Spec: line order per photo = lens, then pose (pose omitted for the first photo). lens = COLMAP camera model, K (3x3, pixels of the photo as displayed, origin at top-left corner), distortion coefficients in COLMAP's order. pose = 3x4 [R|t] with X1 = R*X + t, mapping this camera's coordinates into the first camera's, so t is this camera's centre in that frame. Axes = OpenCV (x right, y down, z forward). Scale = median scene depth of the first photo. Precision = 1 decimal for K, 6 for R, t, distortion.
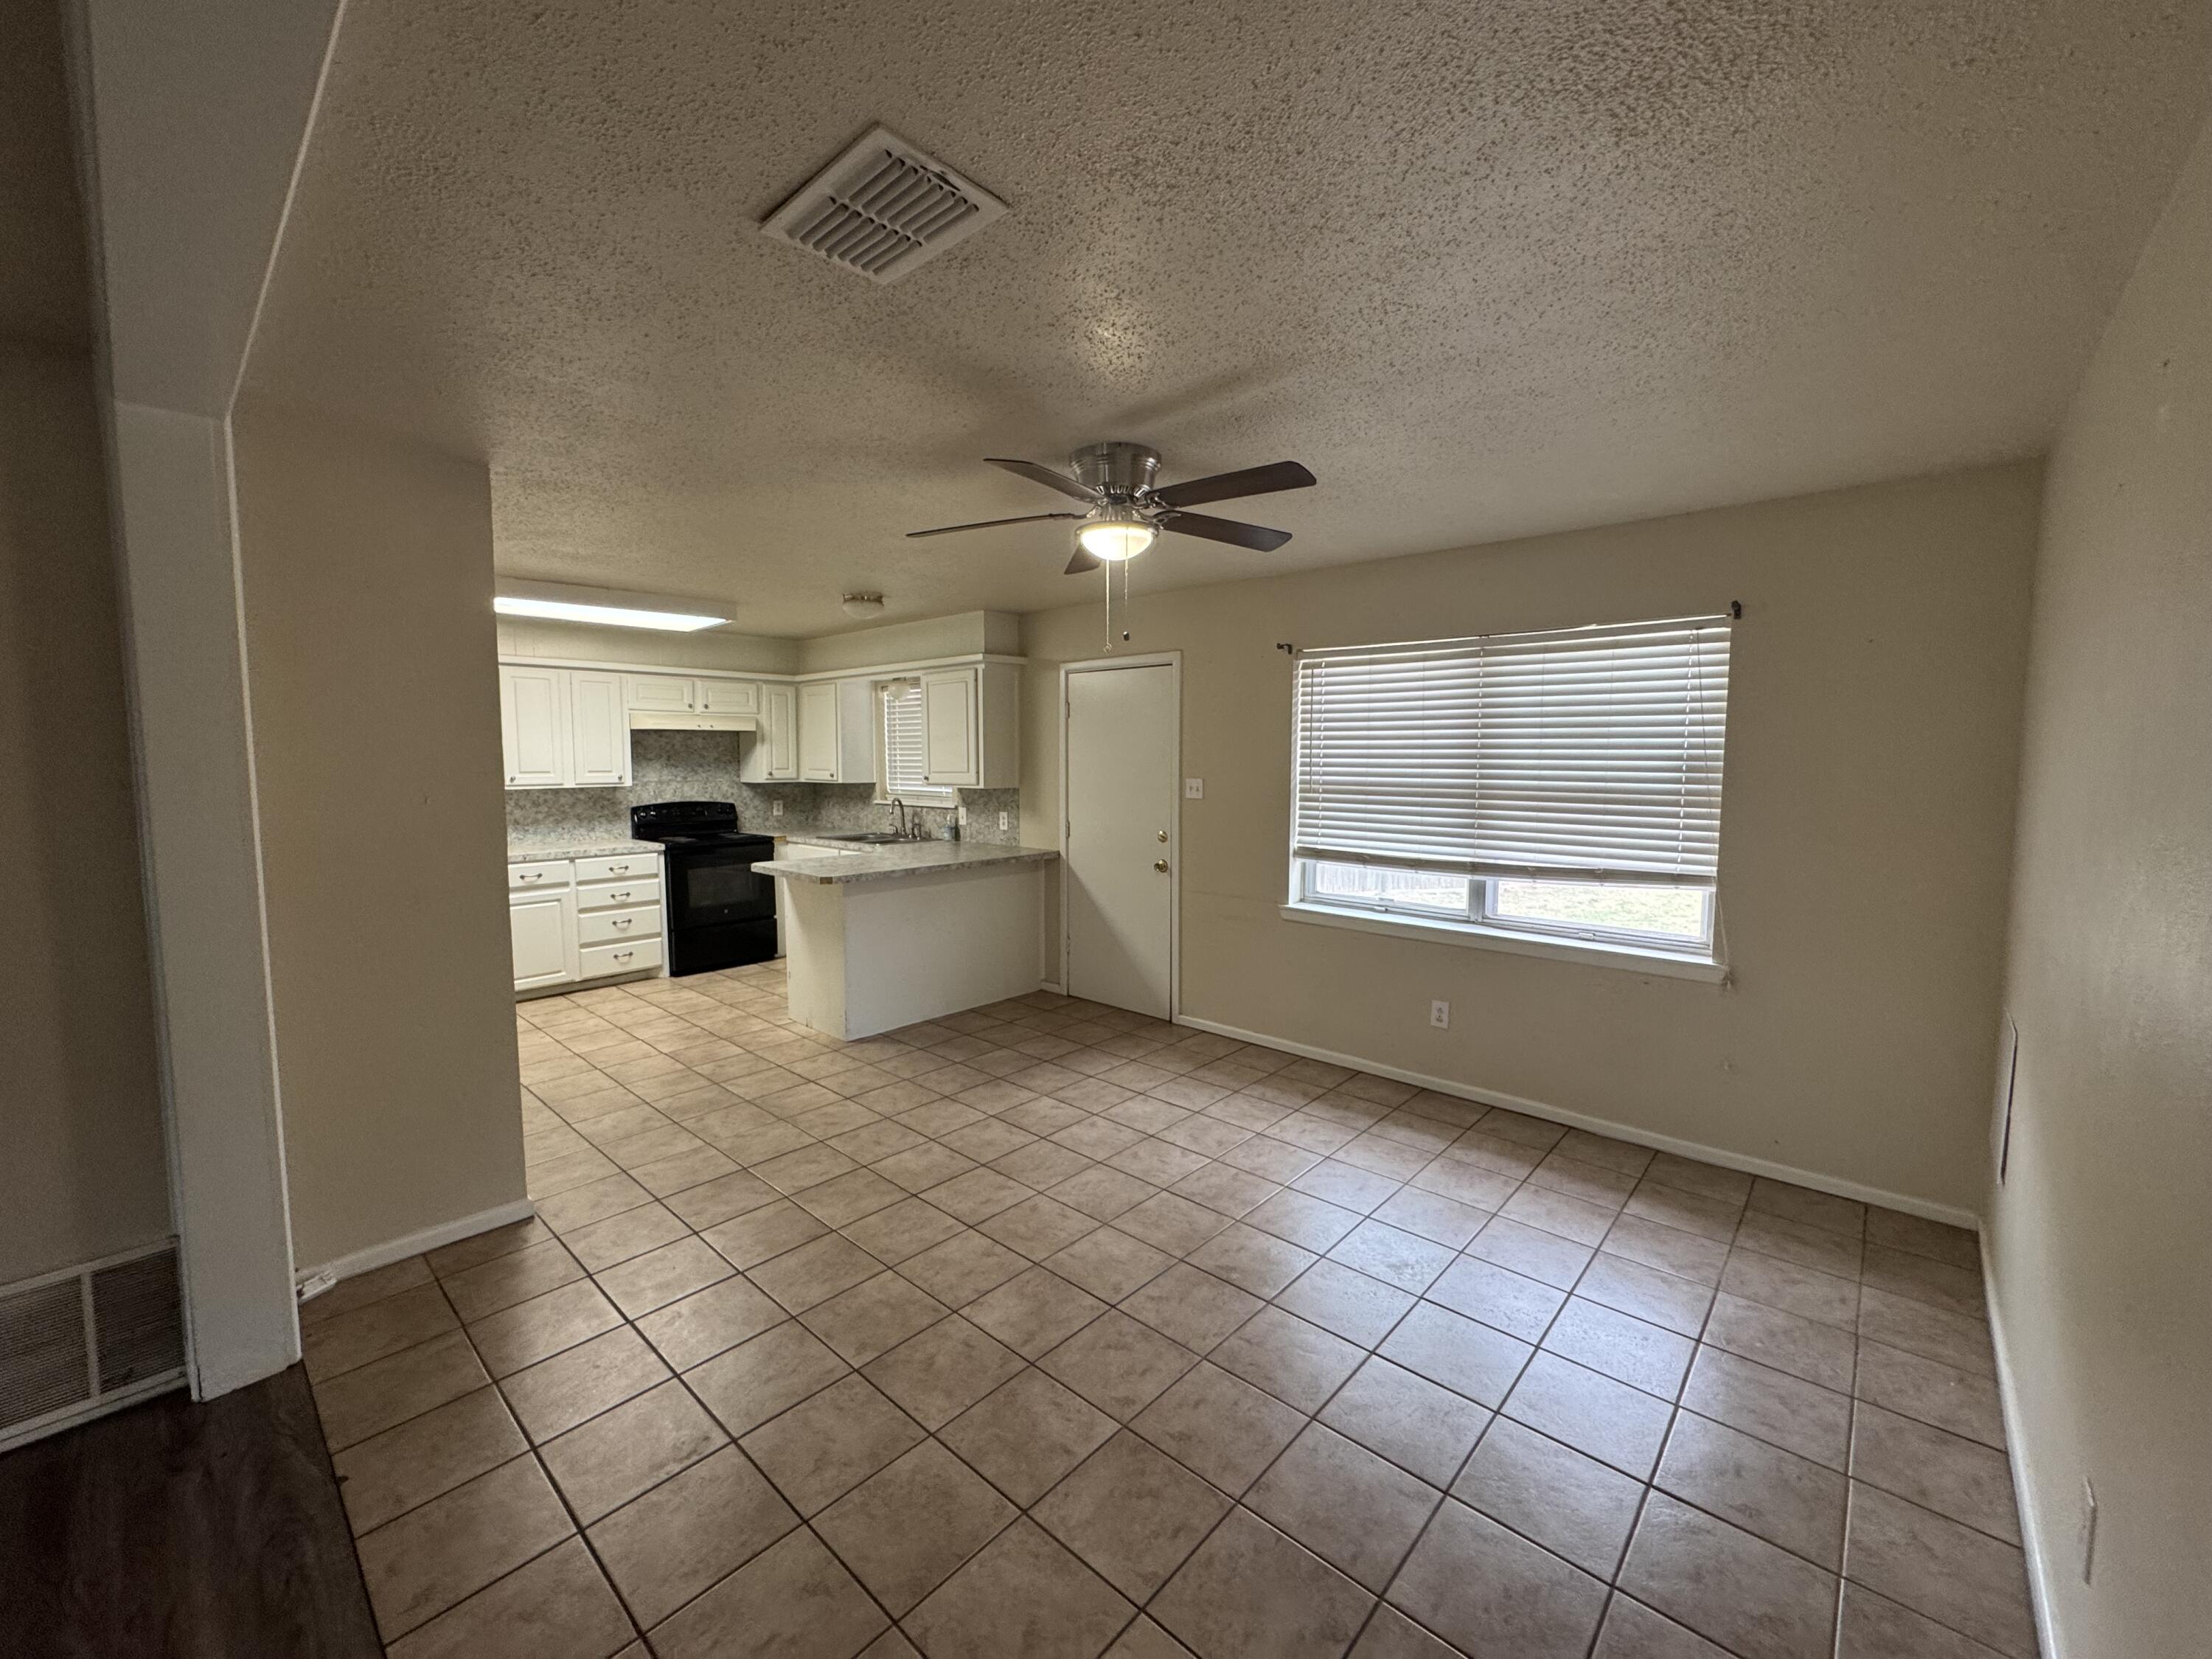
lens RADIAL K [[883.3, 0, 1106.8], [0, 883.3, 830.4], [0, 0, 1]] dist [-0.003164, 0.000228]
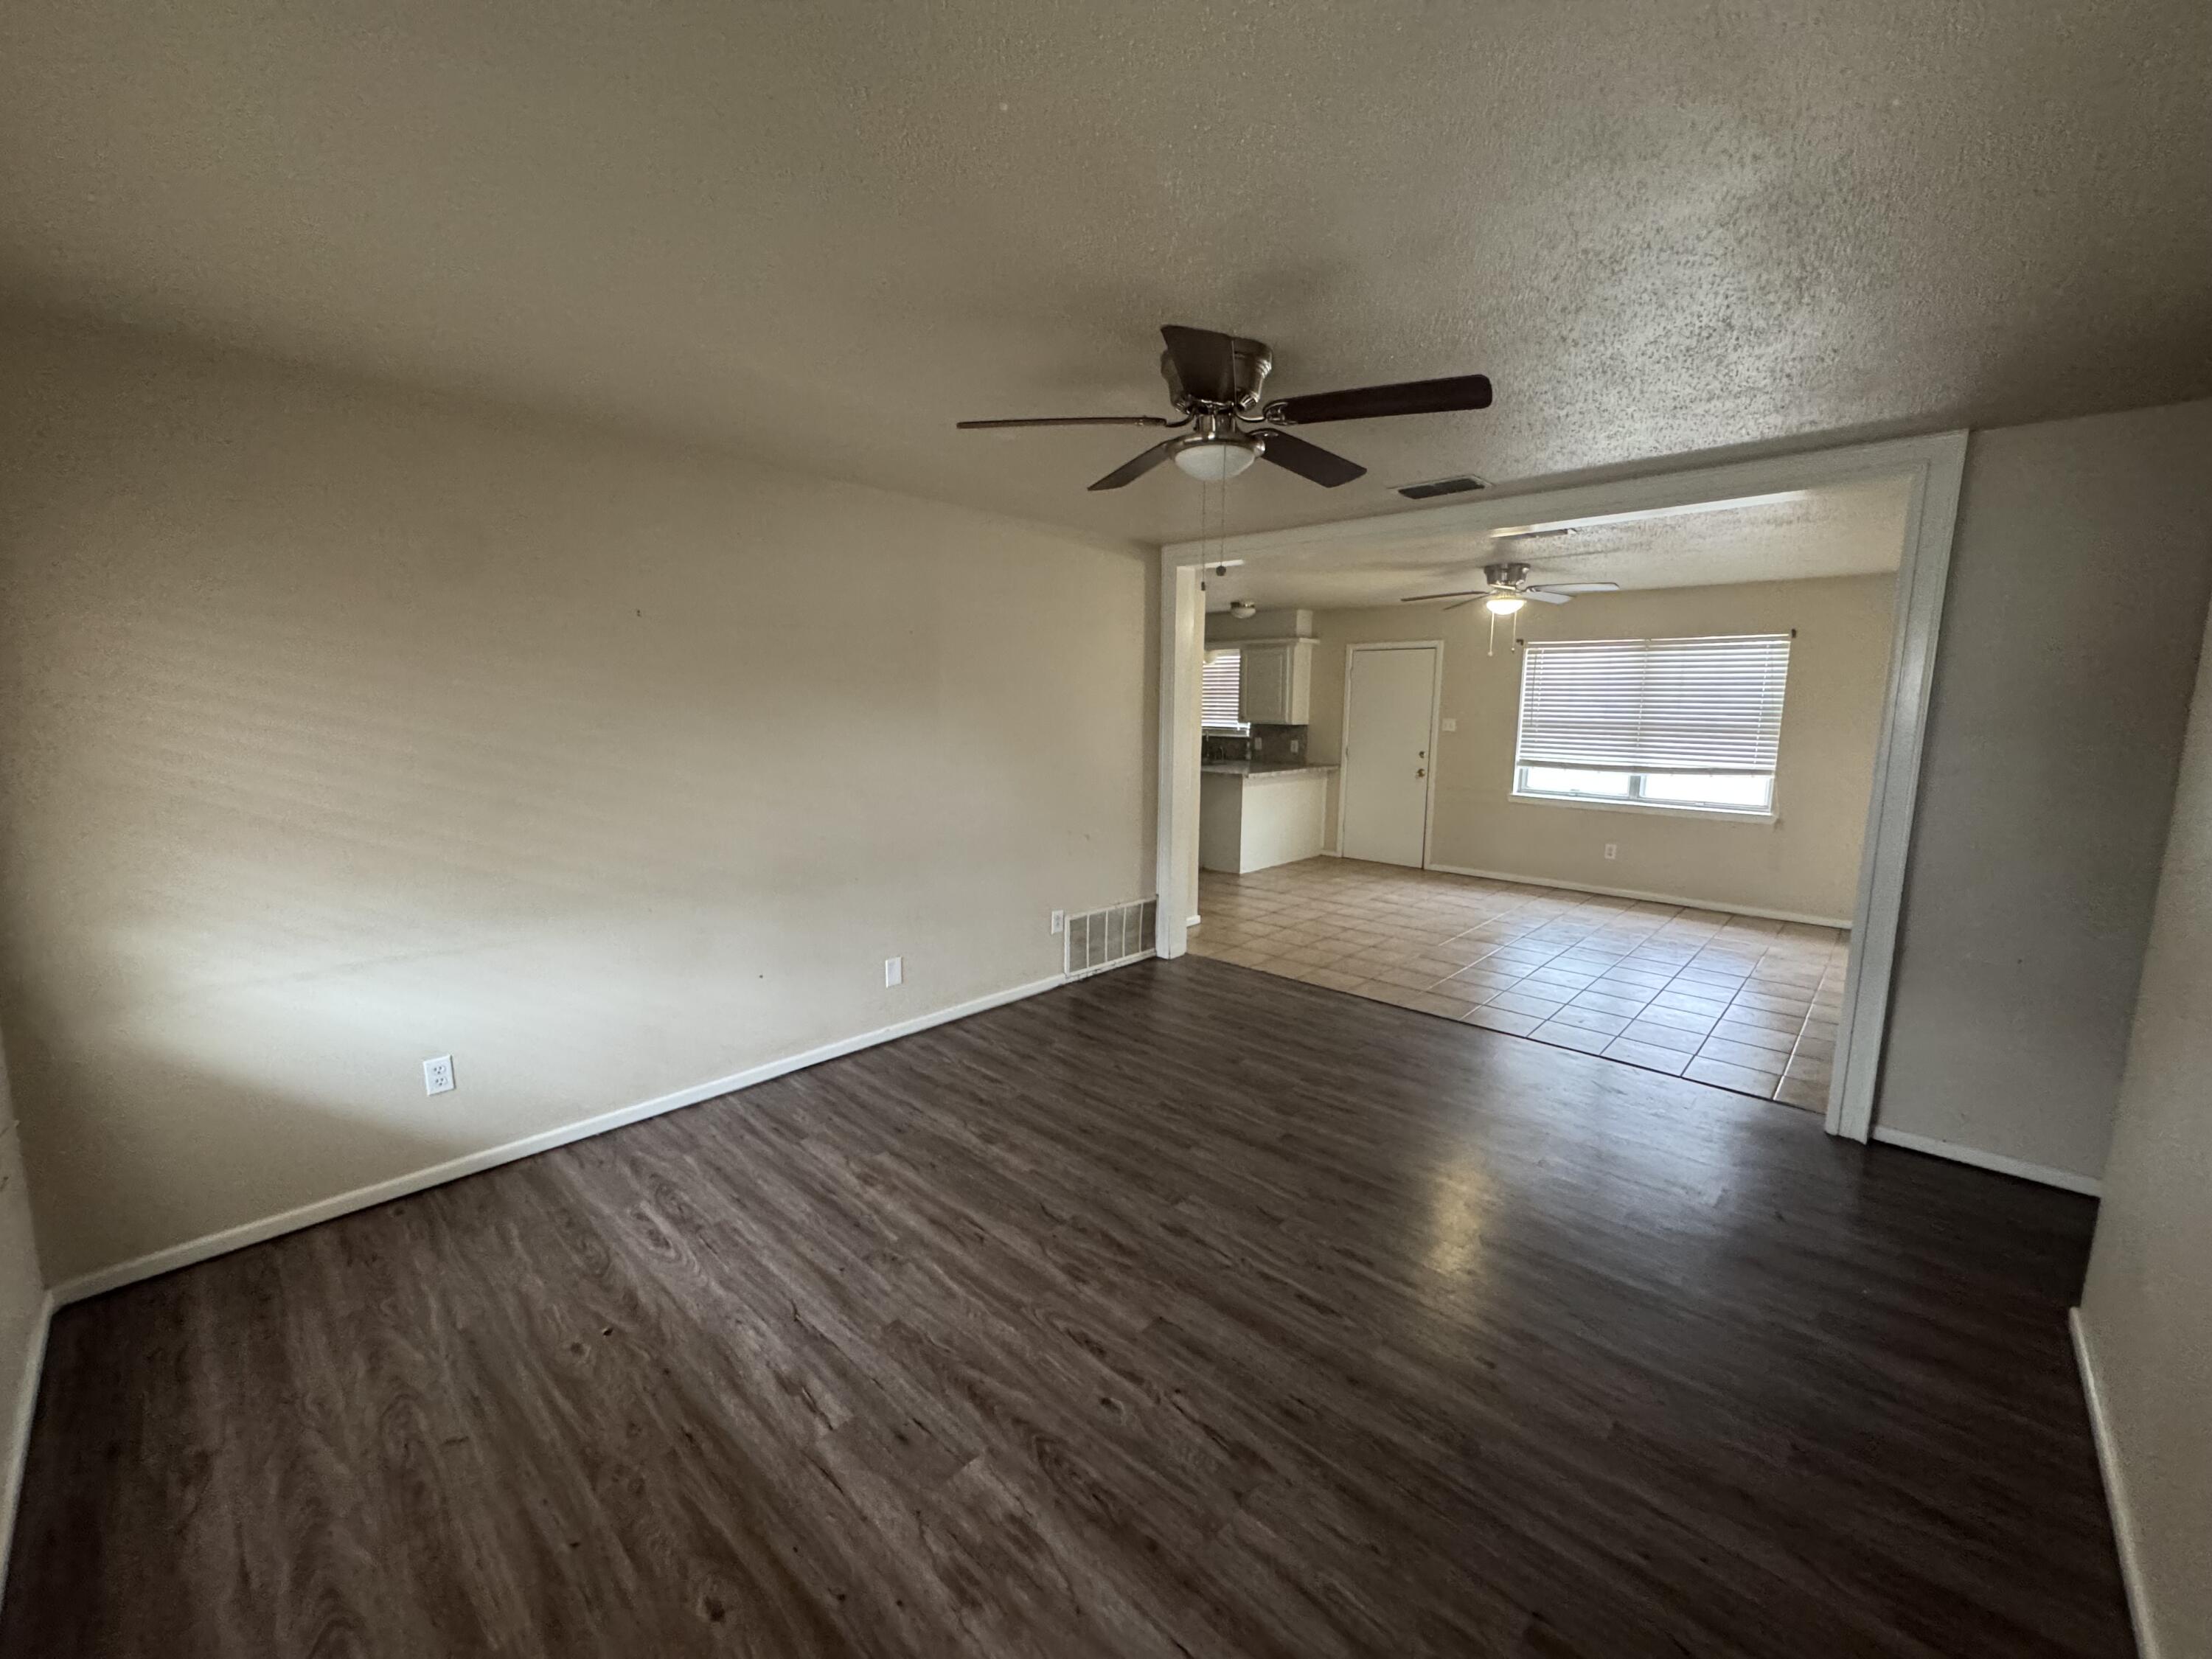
lens RADIAL K [[883.3, 0, 1103.0], [0, 883.3, 830.9], [0, 0, 1]] dist [-0.003164, 0.000228]
pose [[0.999797, 0.009125, -0.017954, -0.560158], [-0.008035, 0.998175, 0.059856, 0.061925], [0.018467, -0.059699, 0.998046, -0.724659]]
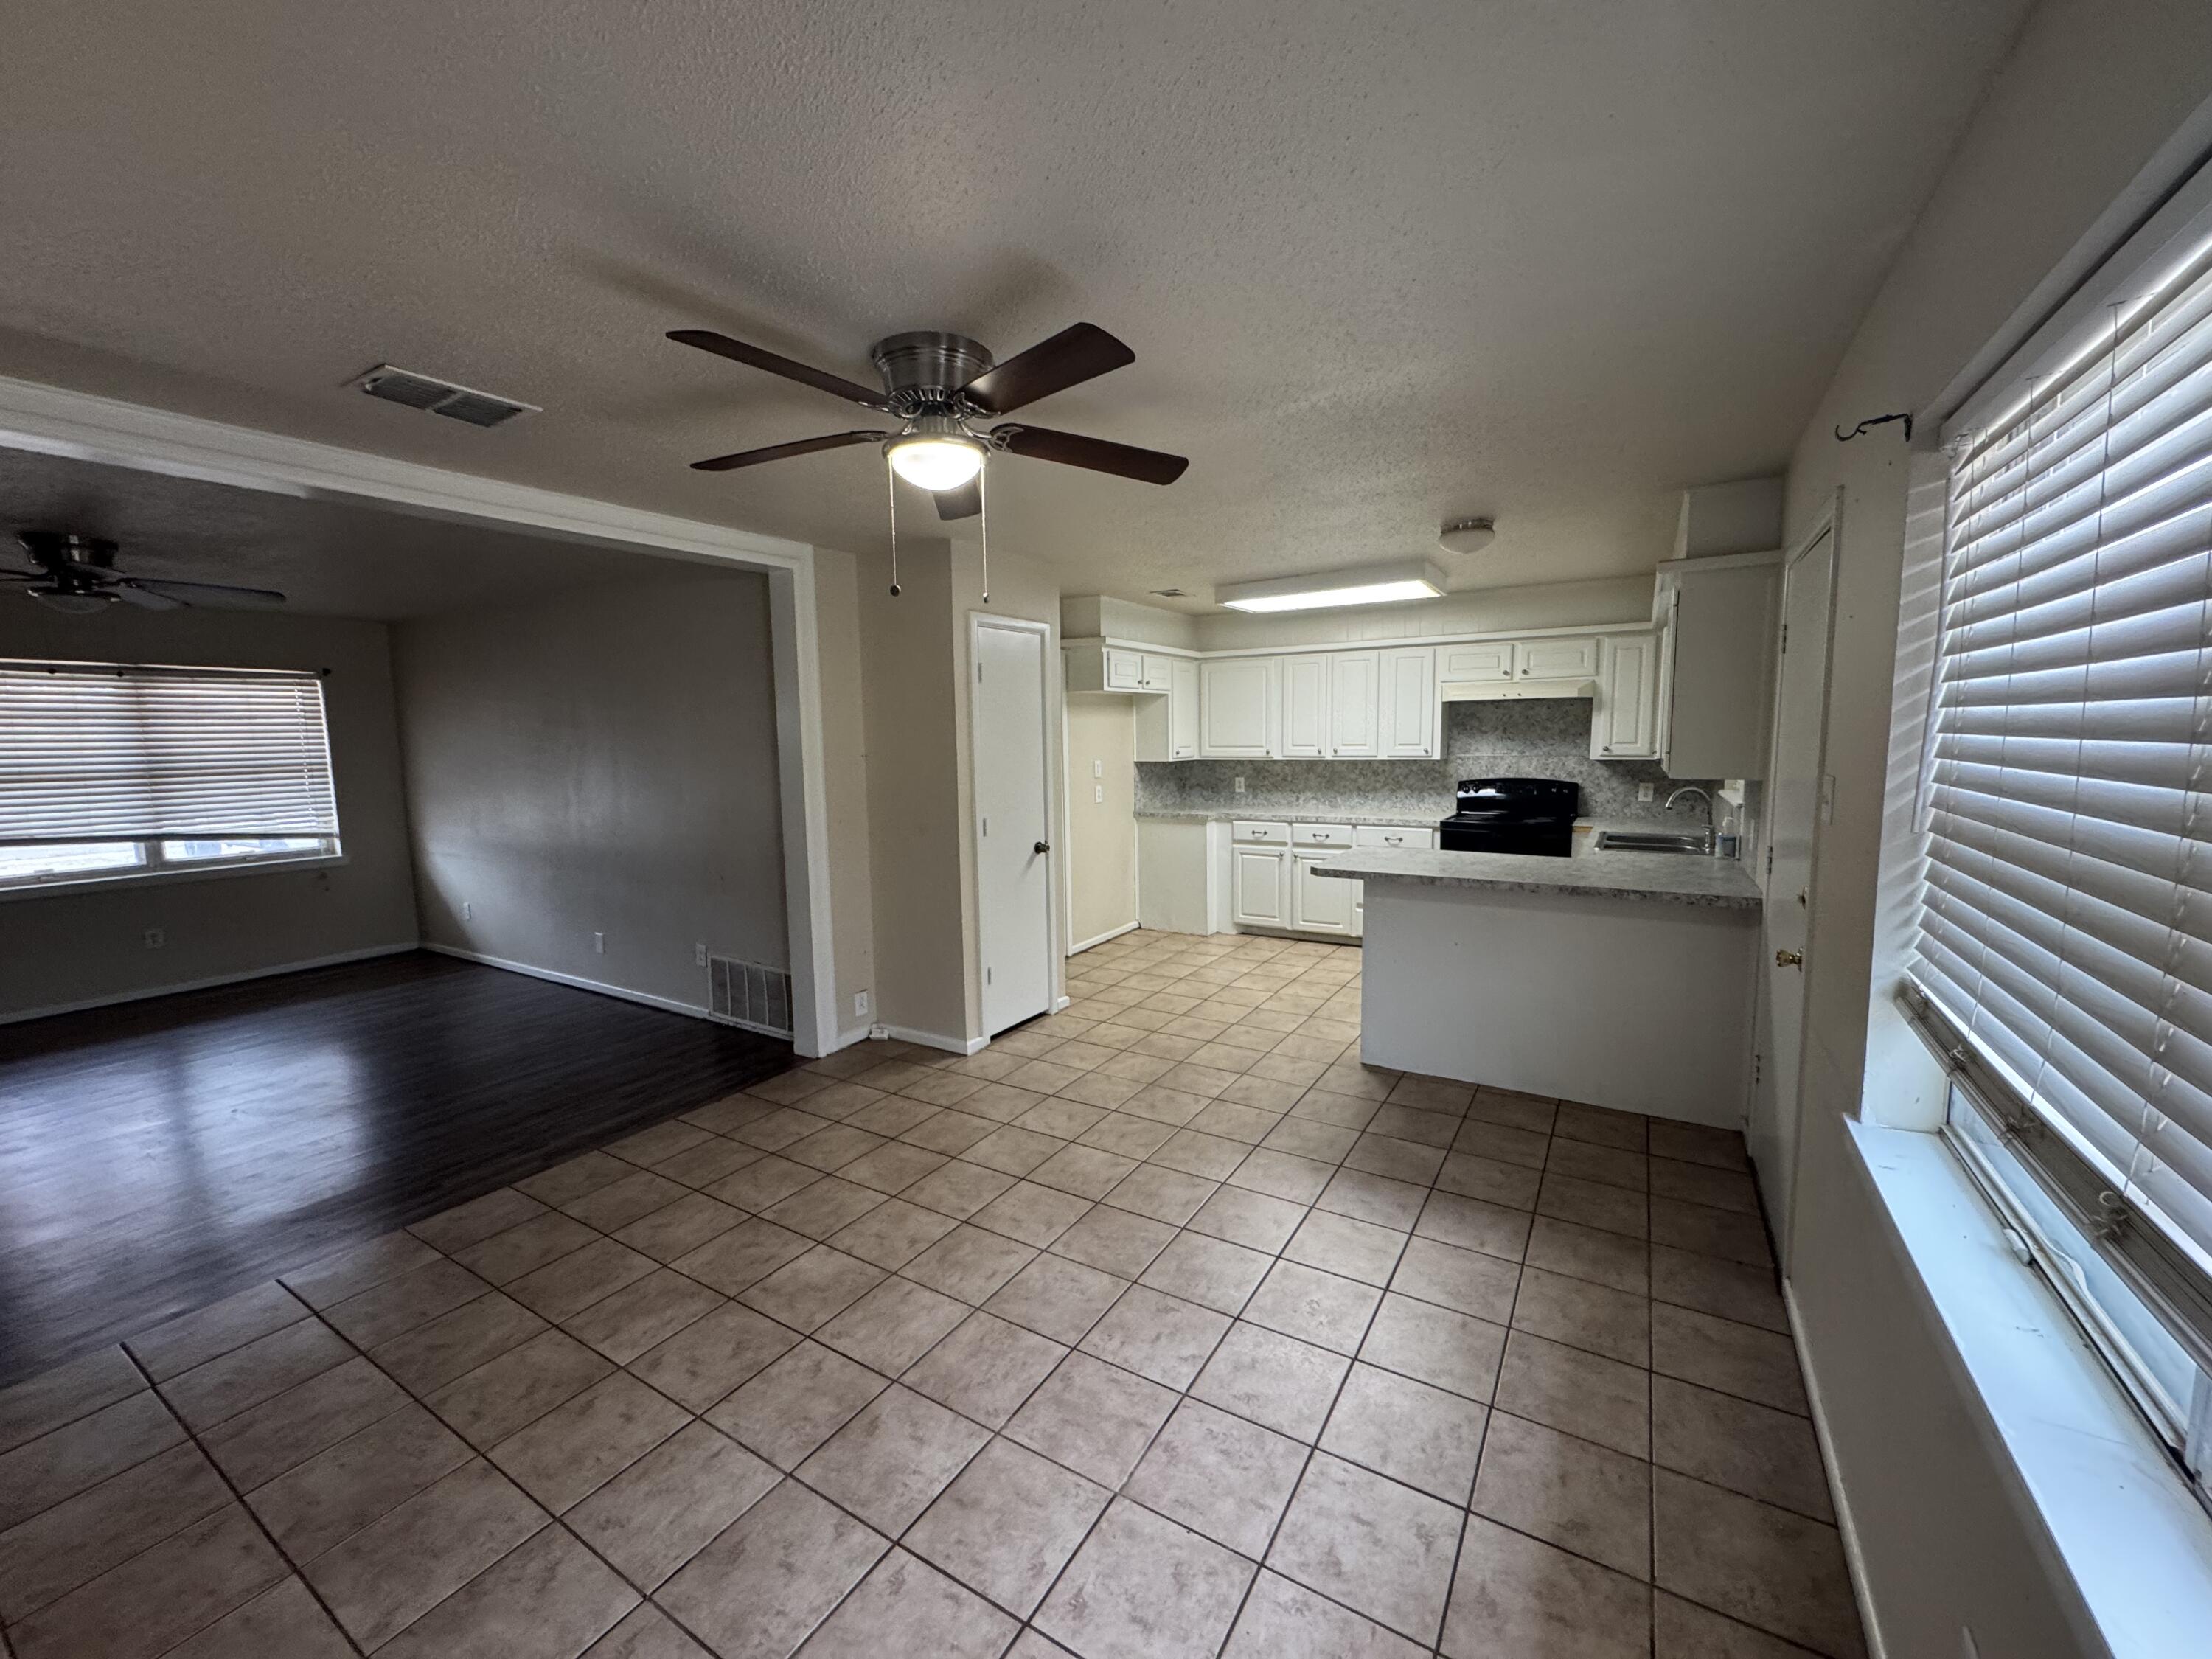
lens RADIAL K [[883.3, 0, 1105.0], [0, 883.3, 832.4], [0, 0, 1]] dist [-0.003164, 0.000228]
pose [[0.182782, 0.107564, -0.977252, 0.527330], [-0.068188, 0.992990, 0.096543, -0.055610], [0.980786, 0.048991, 0.188836, 0.639116]]
